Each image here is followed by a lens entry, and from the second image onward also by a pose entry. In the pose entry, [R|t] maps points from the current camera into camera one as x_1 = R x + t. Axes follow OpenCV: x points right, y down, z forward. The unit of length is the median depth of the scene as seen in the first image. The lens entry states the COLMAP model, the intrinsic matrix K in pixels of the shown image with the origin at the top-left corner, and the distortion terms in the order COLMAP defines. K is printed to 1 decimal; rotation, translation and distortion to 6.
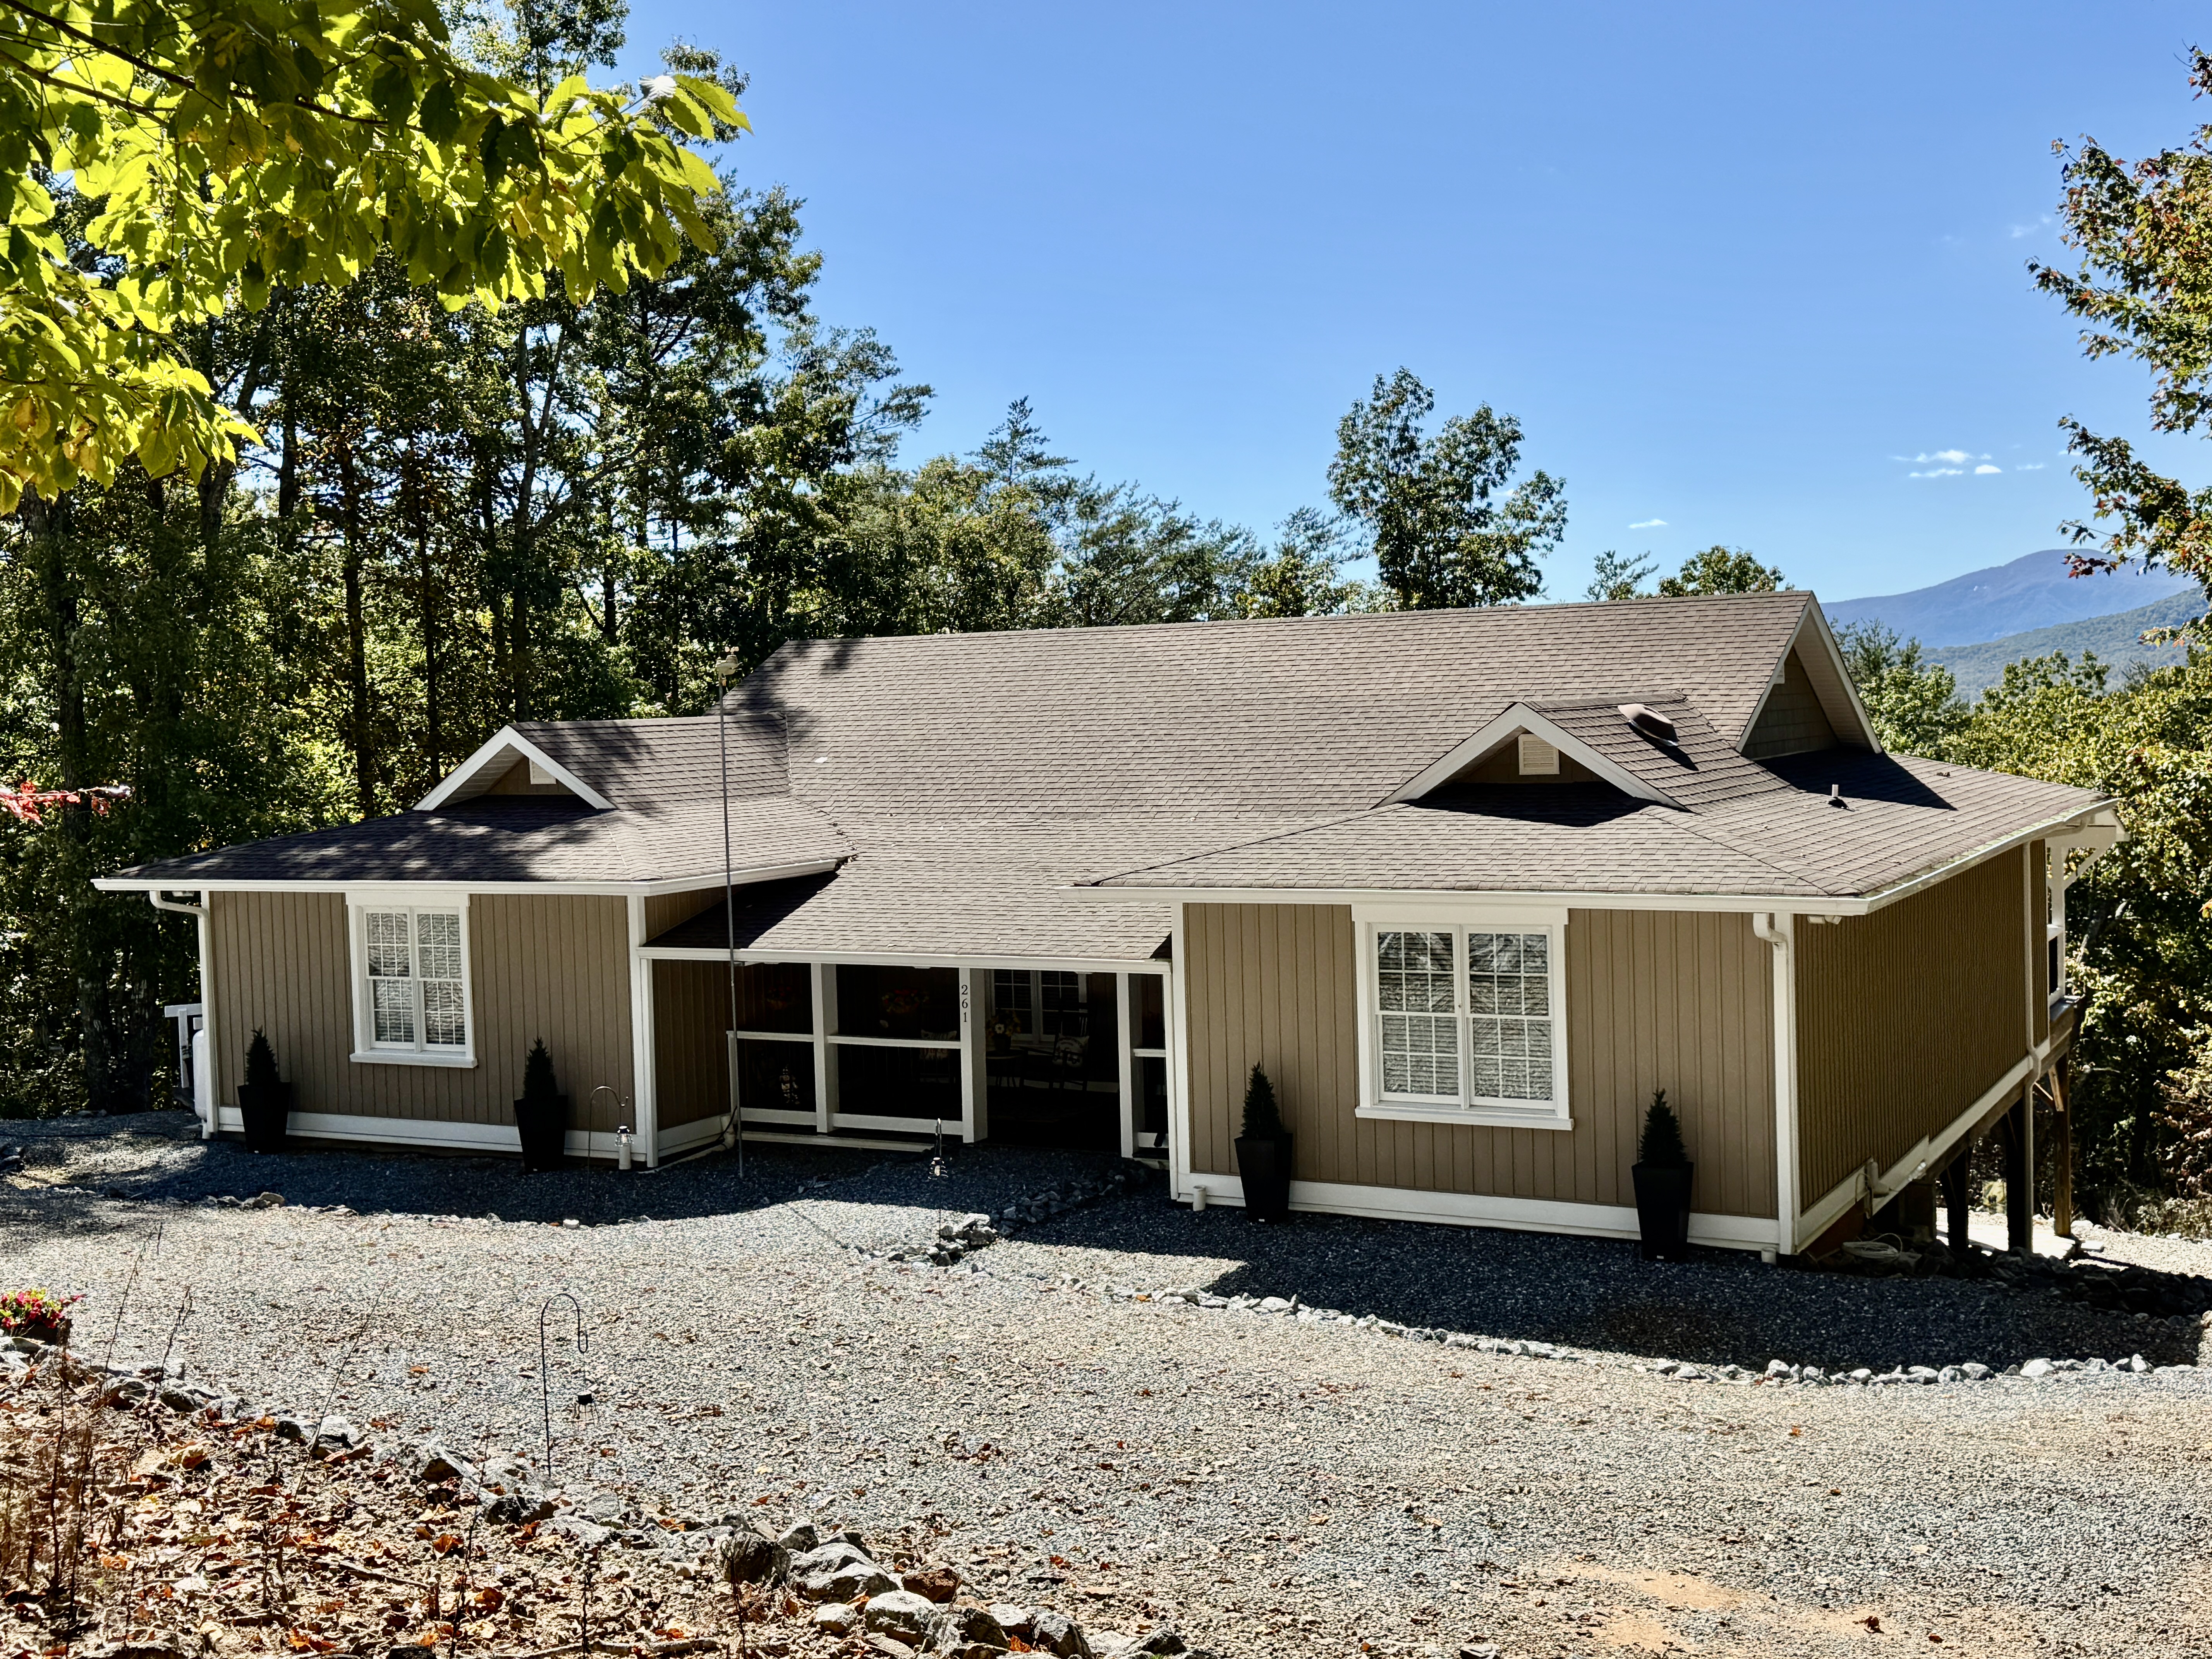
lens RADIAL K [[2525.5, 0, 1104.1], [0, 2525.5, 830.7], [0, 0, 1]] dist [0.007542, 0.000000]
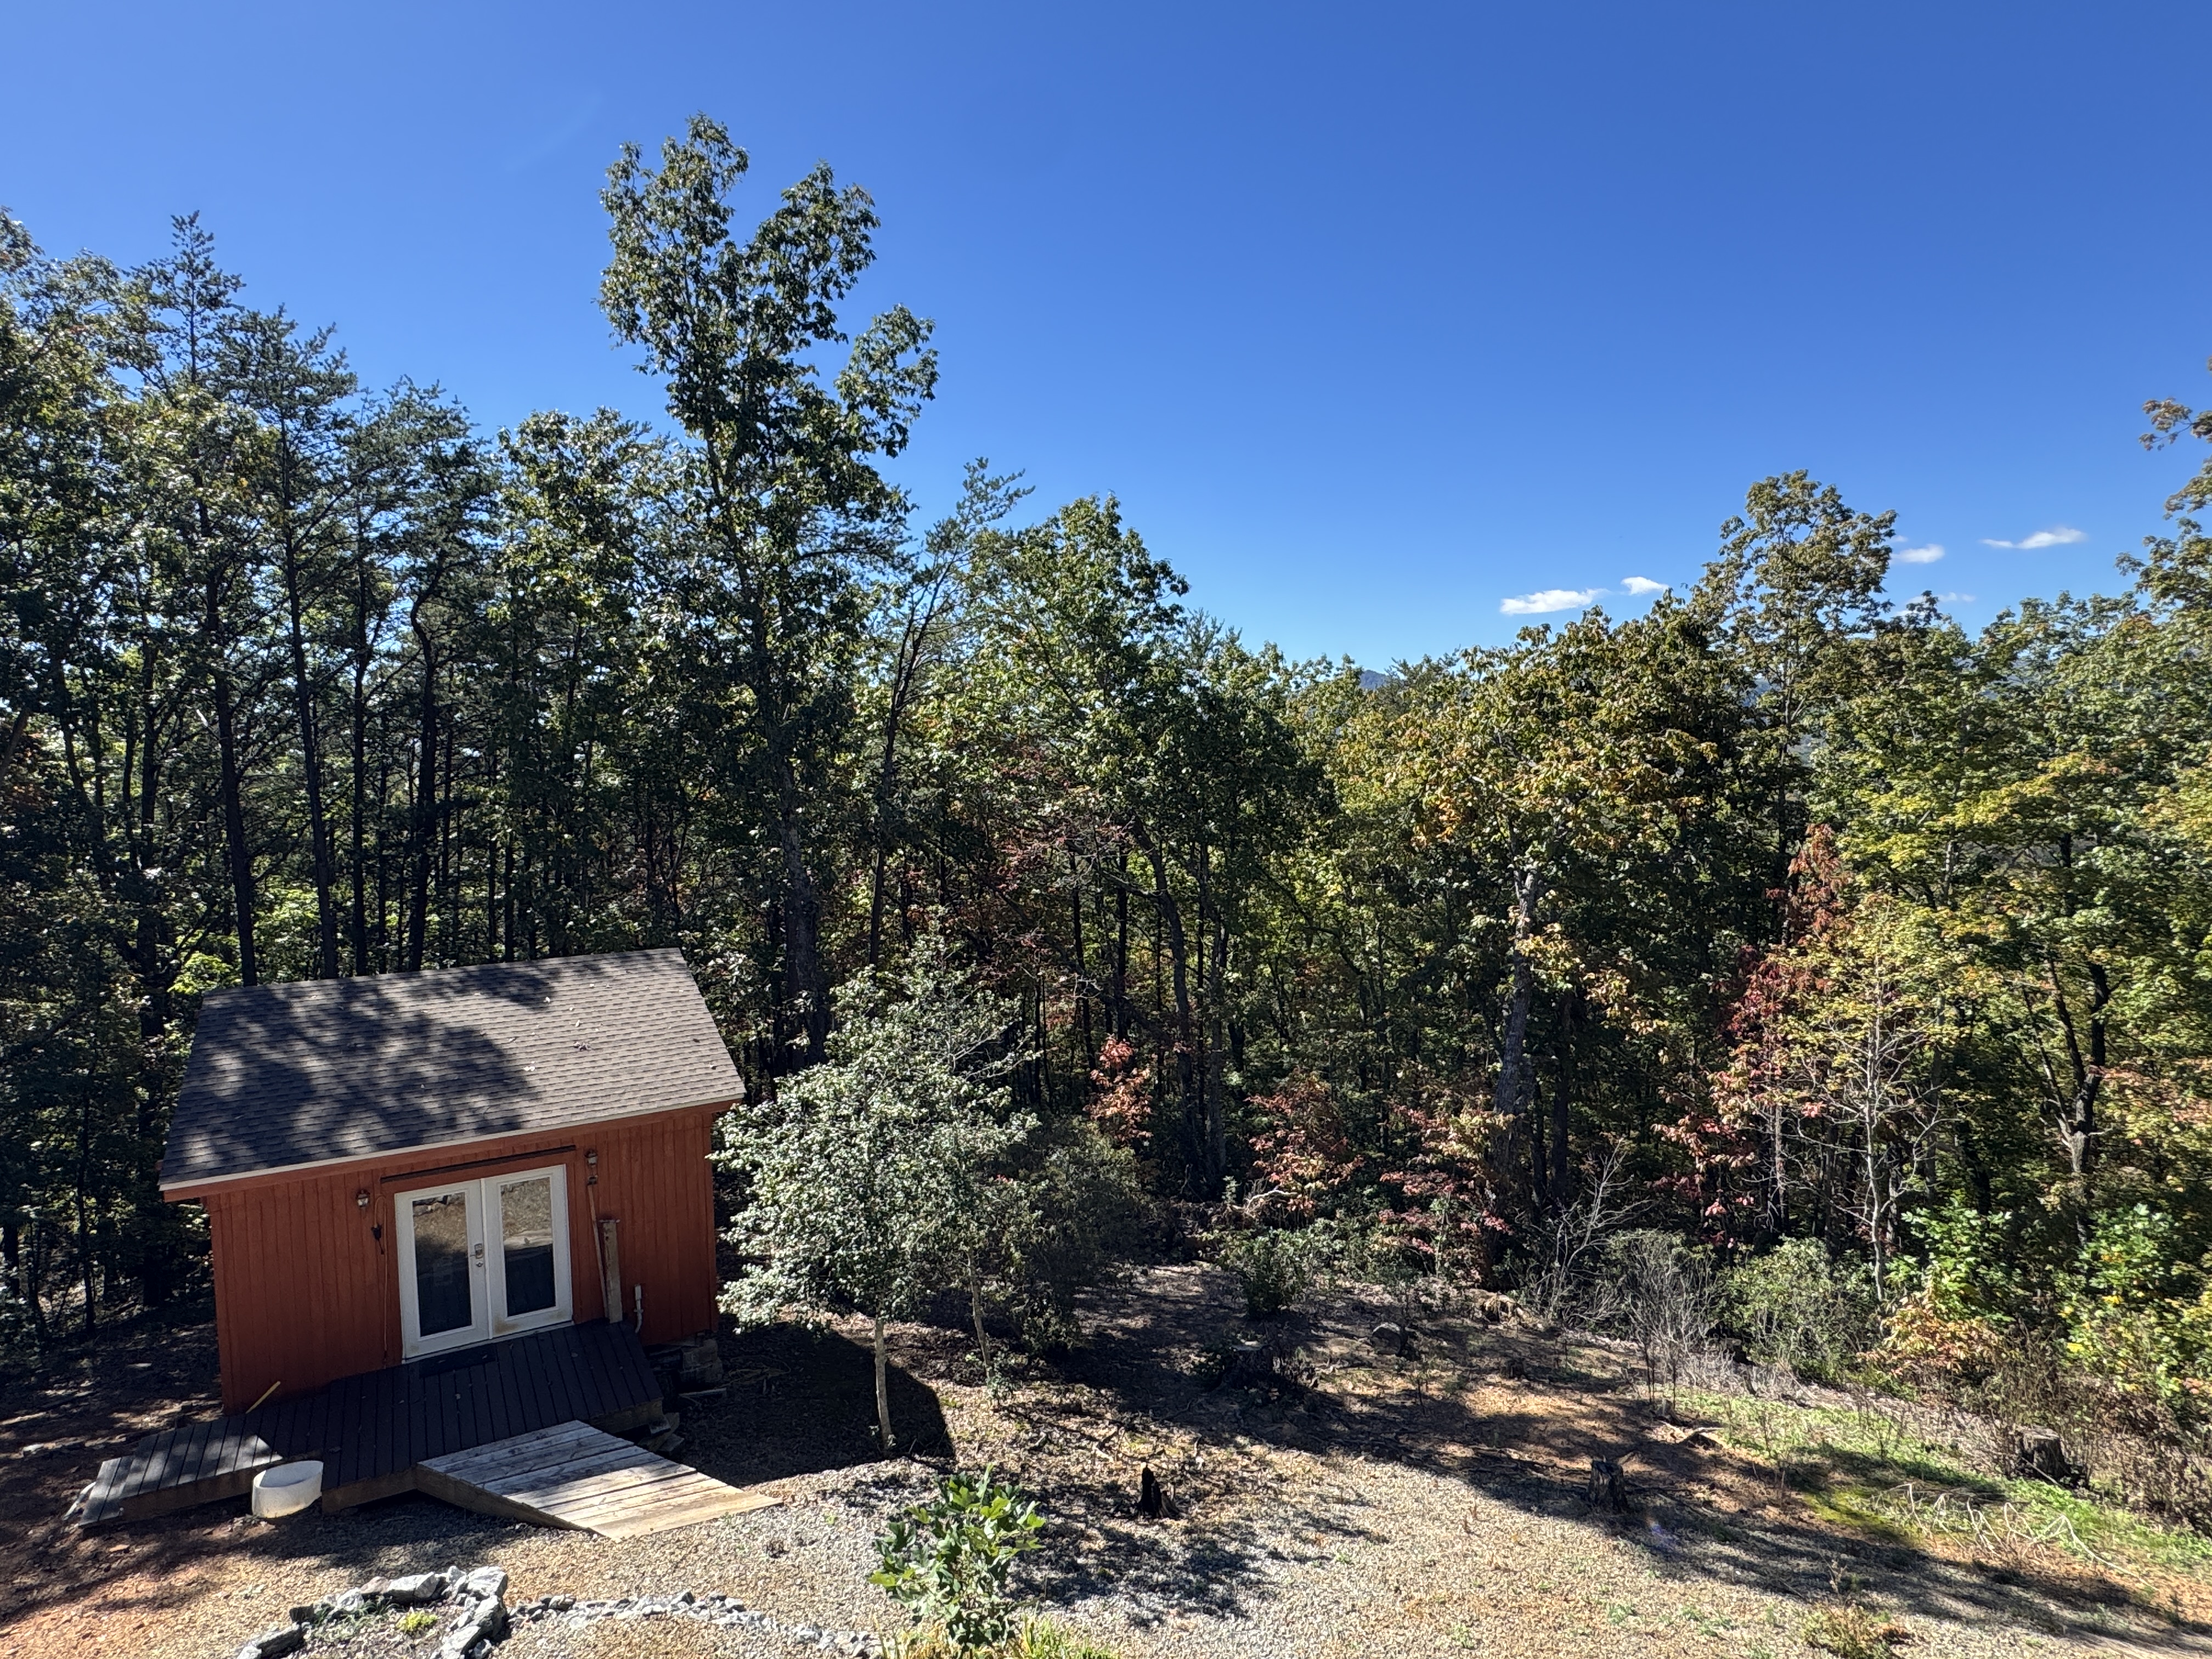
lens RADIAL K [[1209.0, 0, 1095.2], [0, 1209.0, 831.3], [0, 0, 1]] dist [-0.003476, 0.000786]
pose [[0.938718, -0.014575, 0.344378, 0.101063], [0.015449, 0.999881, 0.000206, 0.013570], [-0.344340, 0.005127, 0.938831, 0.645967]]
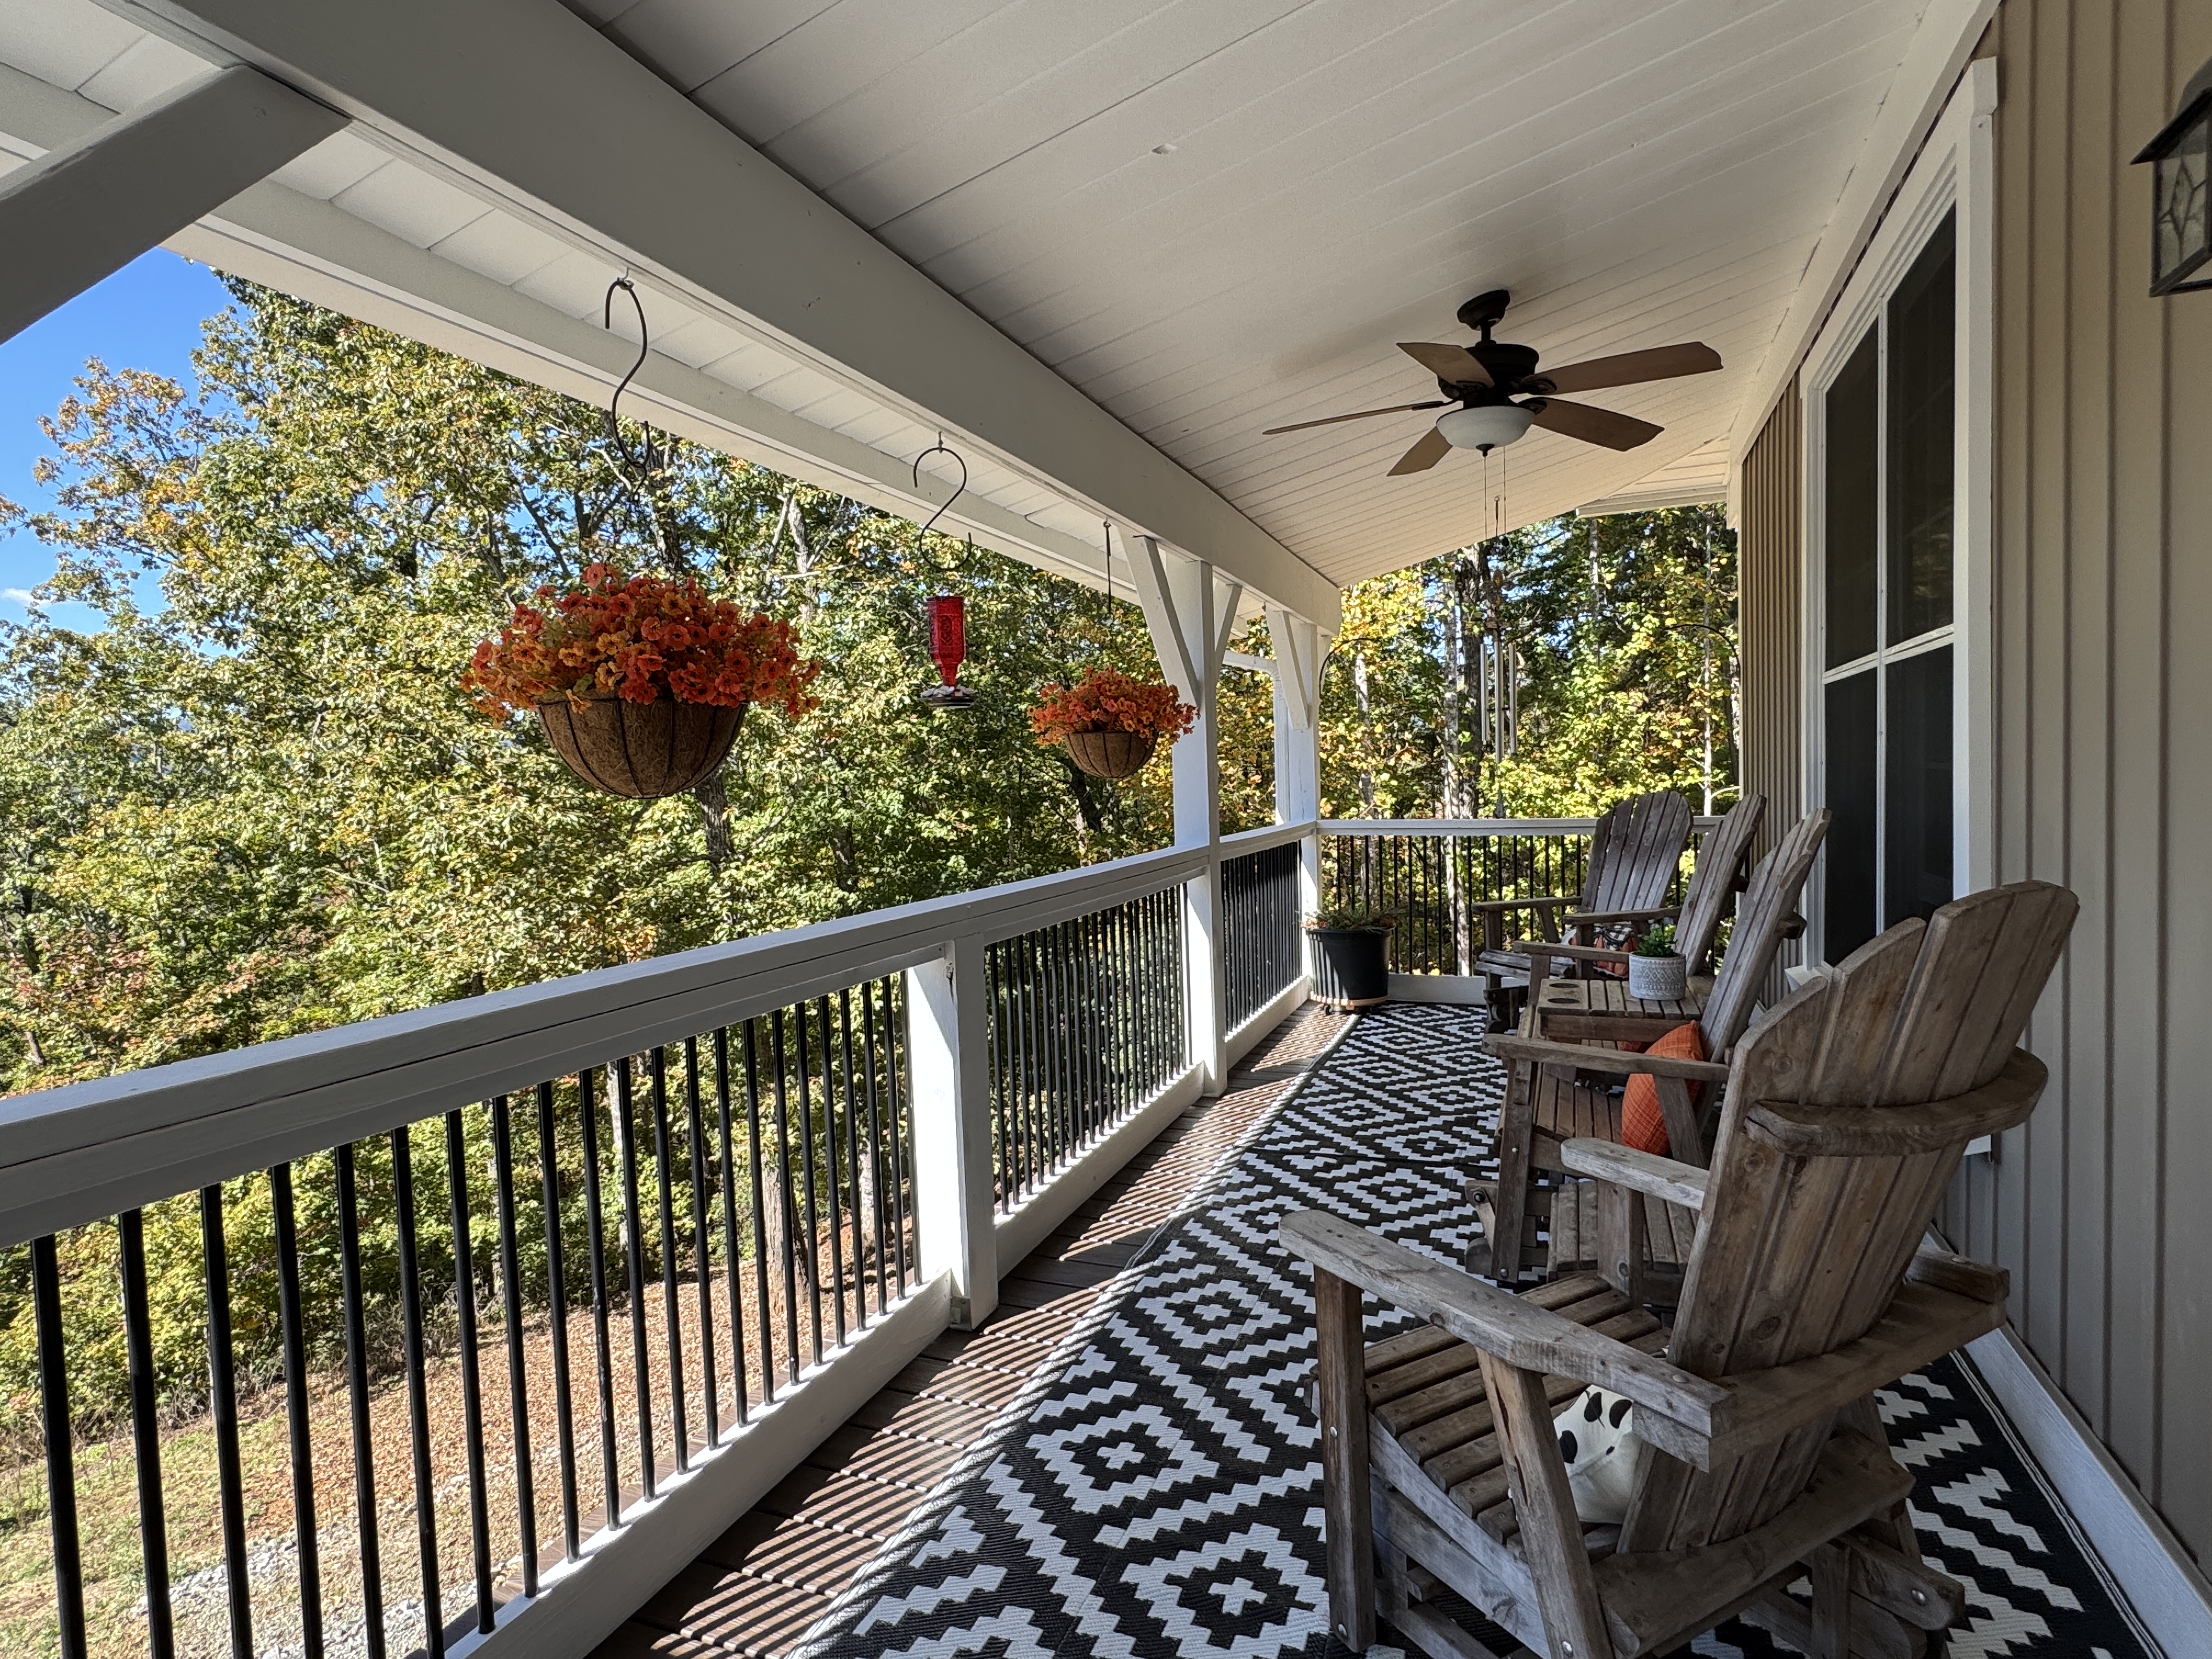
lens RADIAL K [[1209.0, 0, 1102.4], [0, 1209.0, 835.1], [0, 0, 1]] dist [-0.003476, 0.000786]
pose [[-0.122002, -0.016896, 0.992386, 0.099703], [0.083313, 0.996152, 0.027203, 0.017147], [-0.989027, 0.085997, -0.120125, 0.577992]]
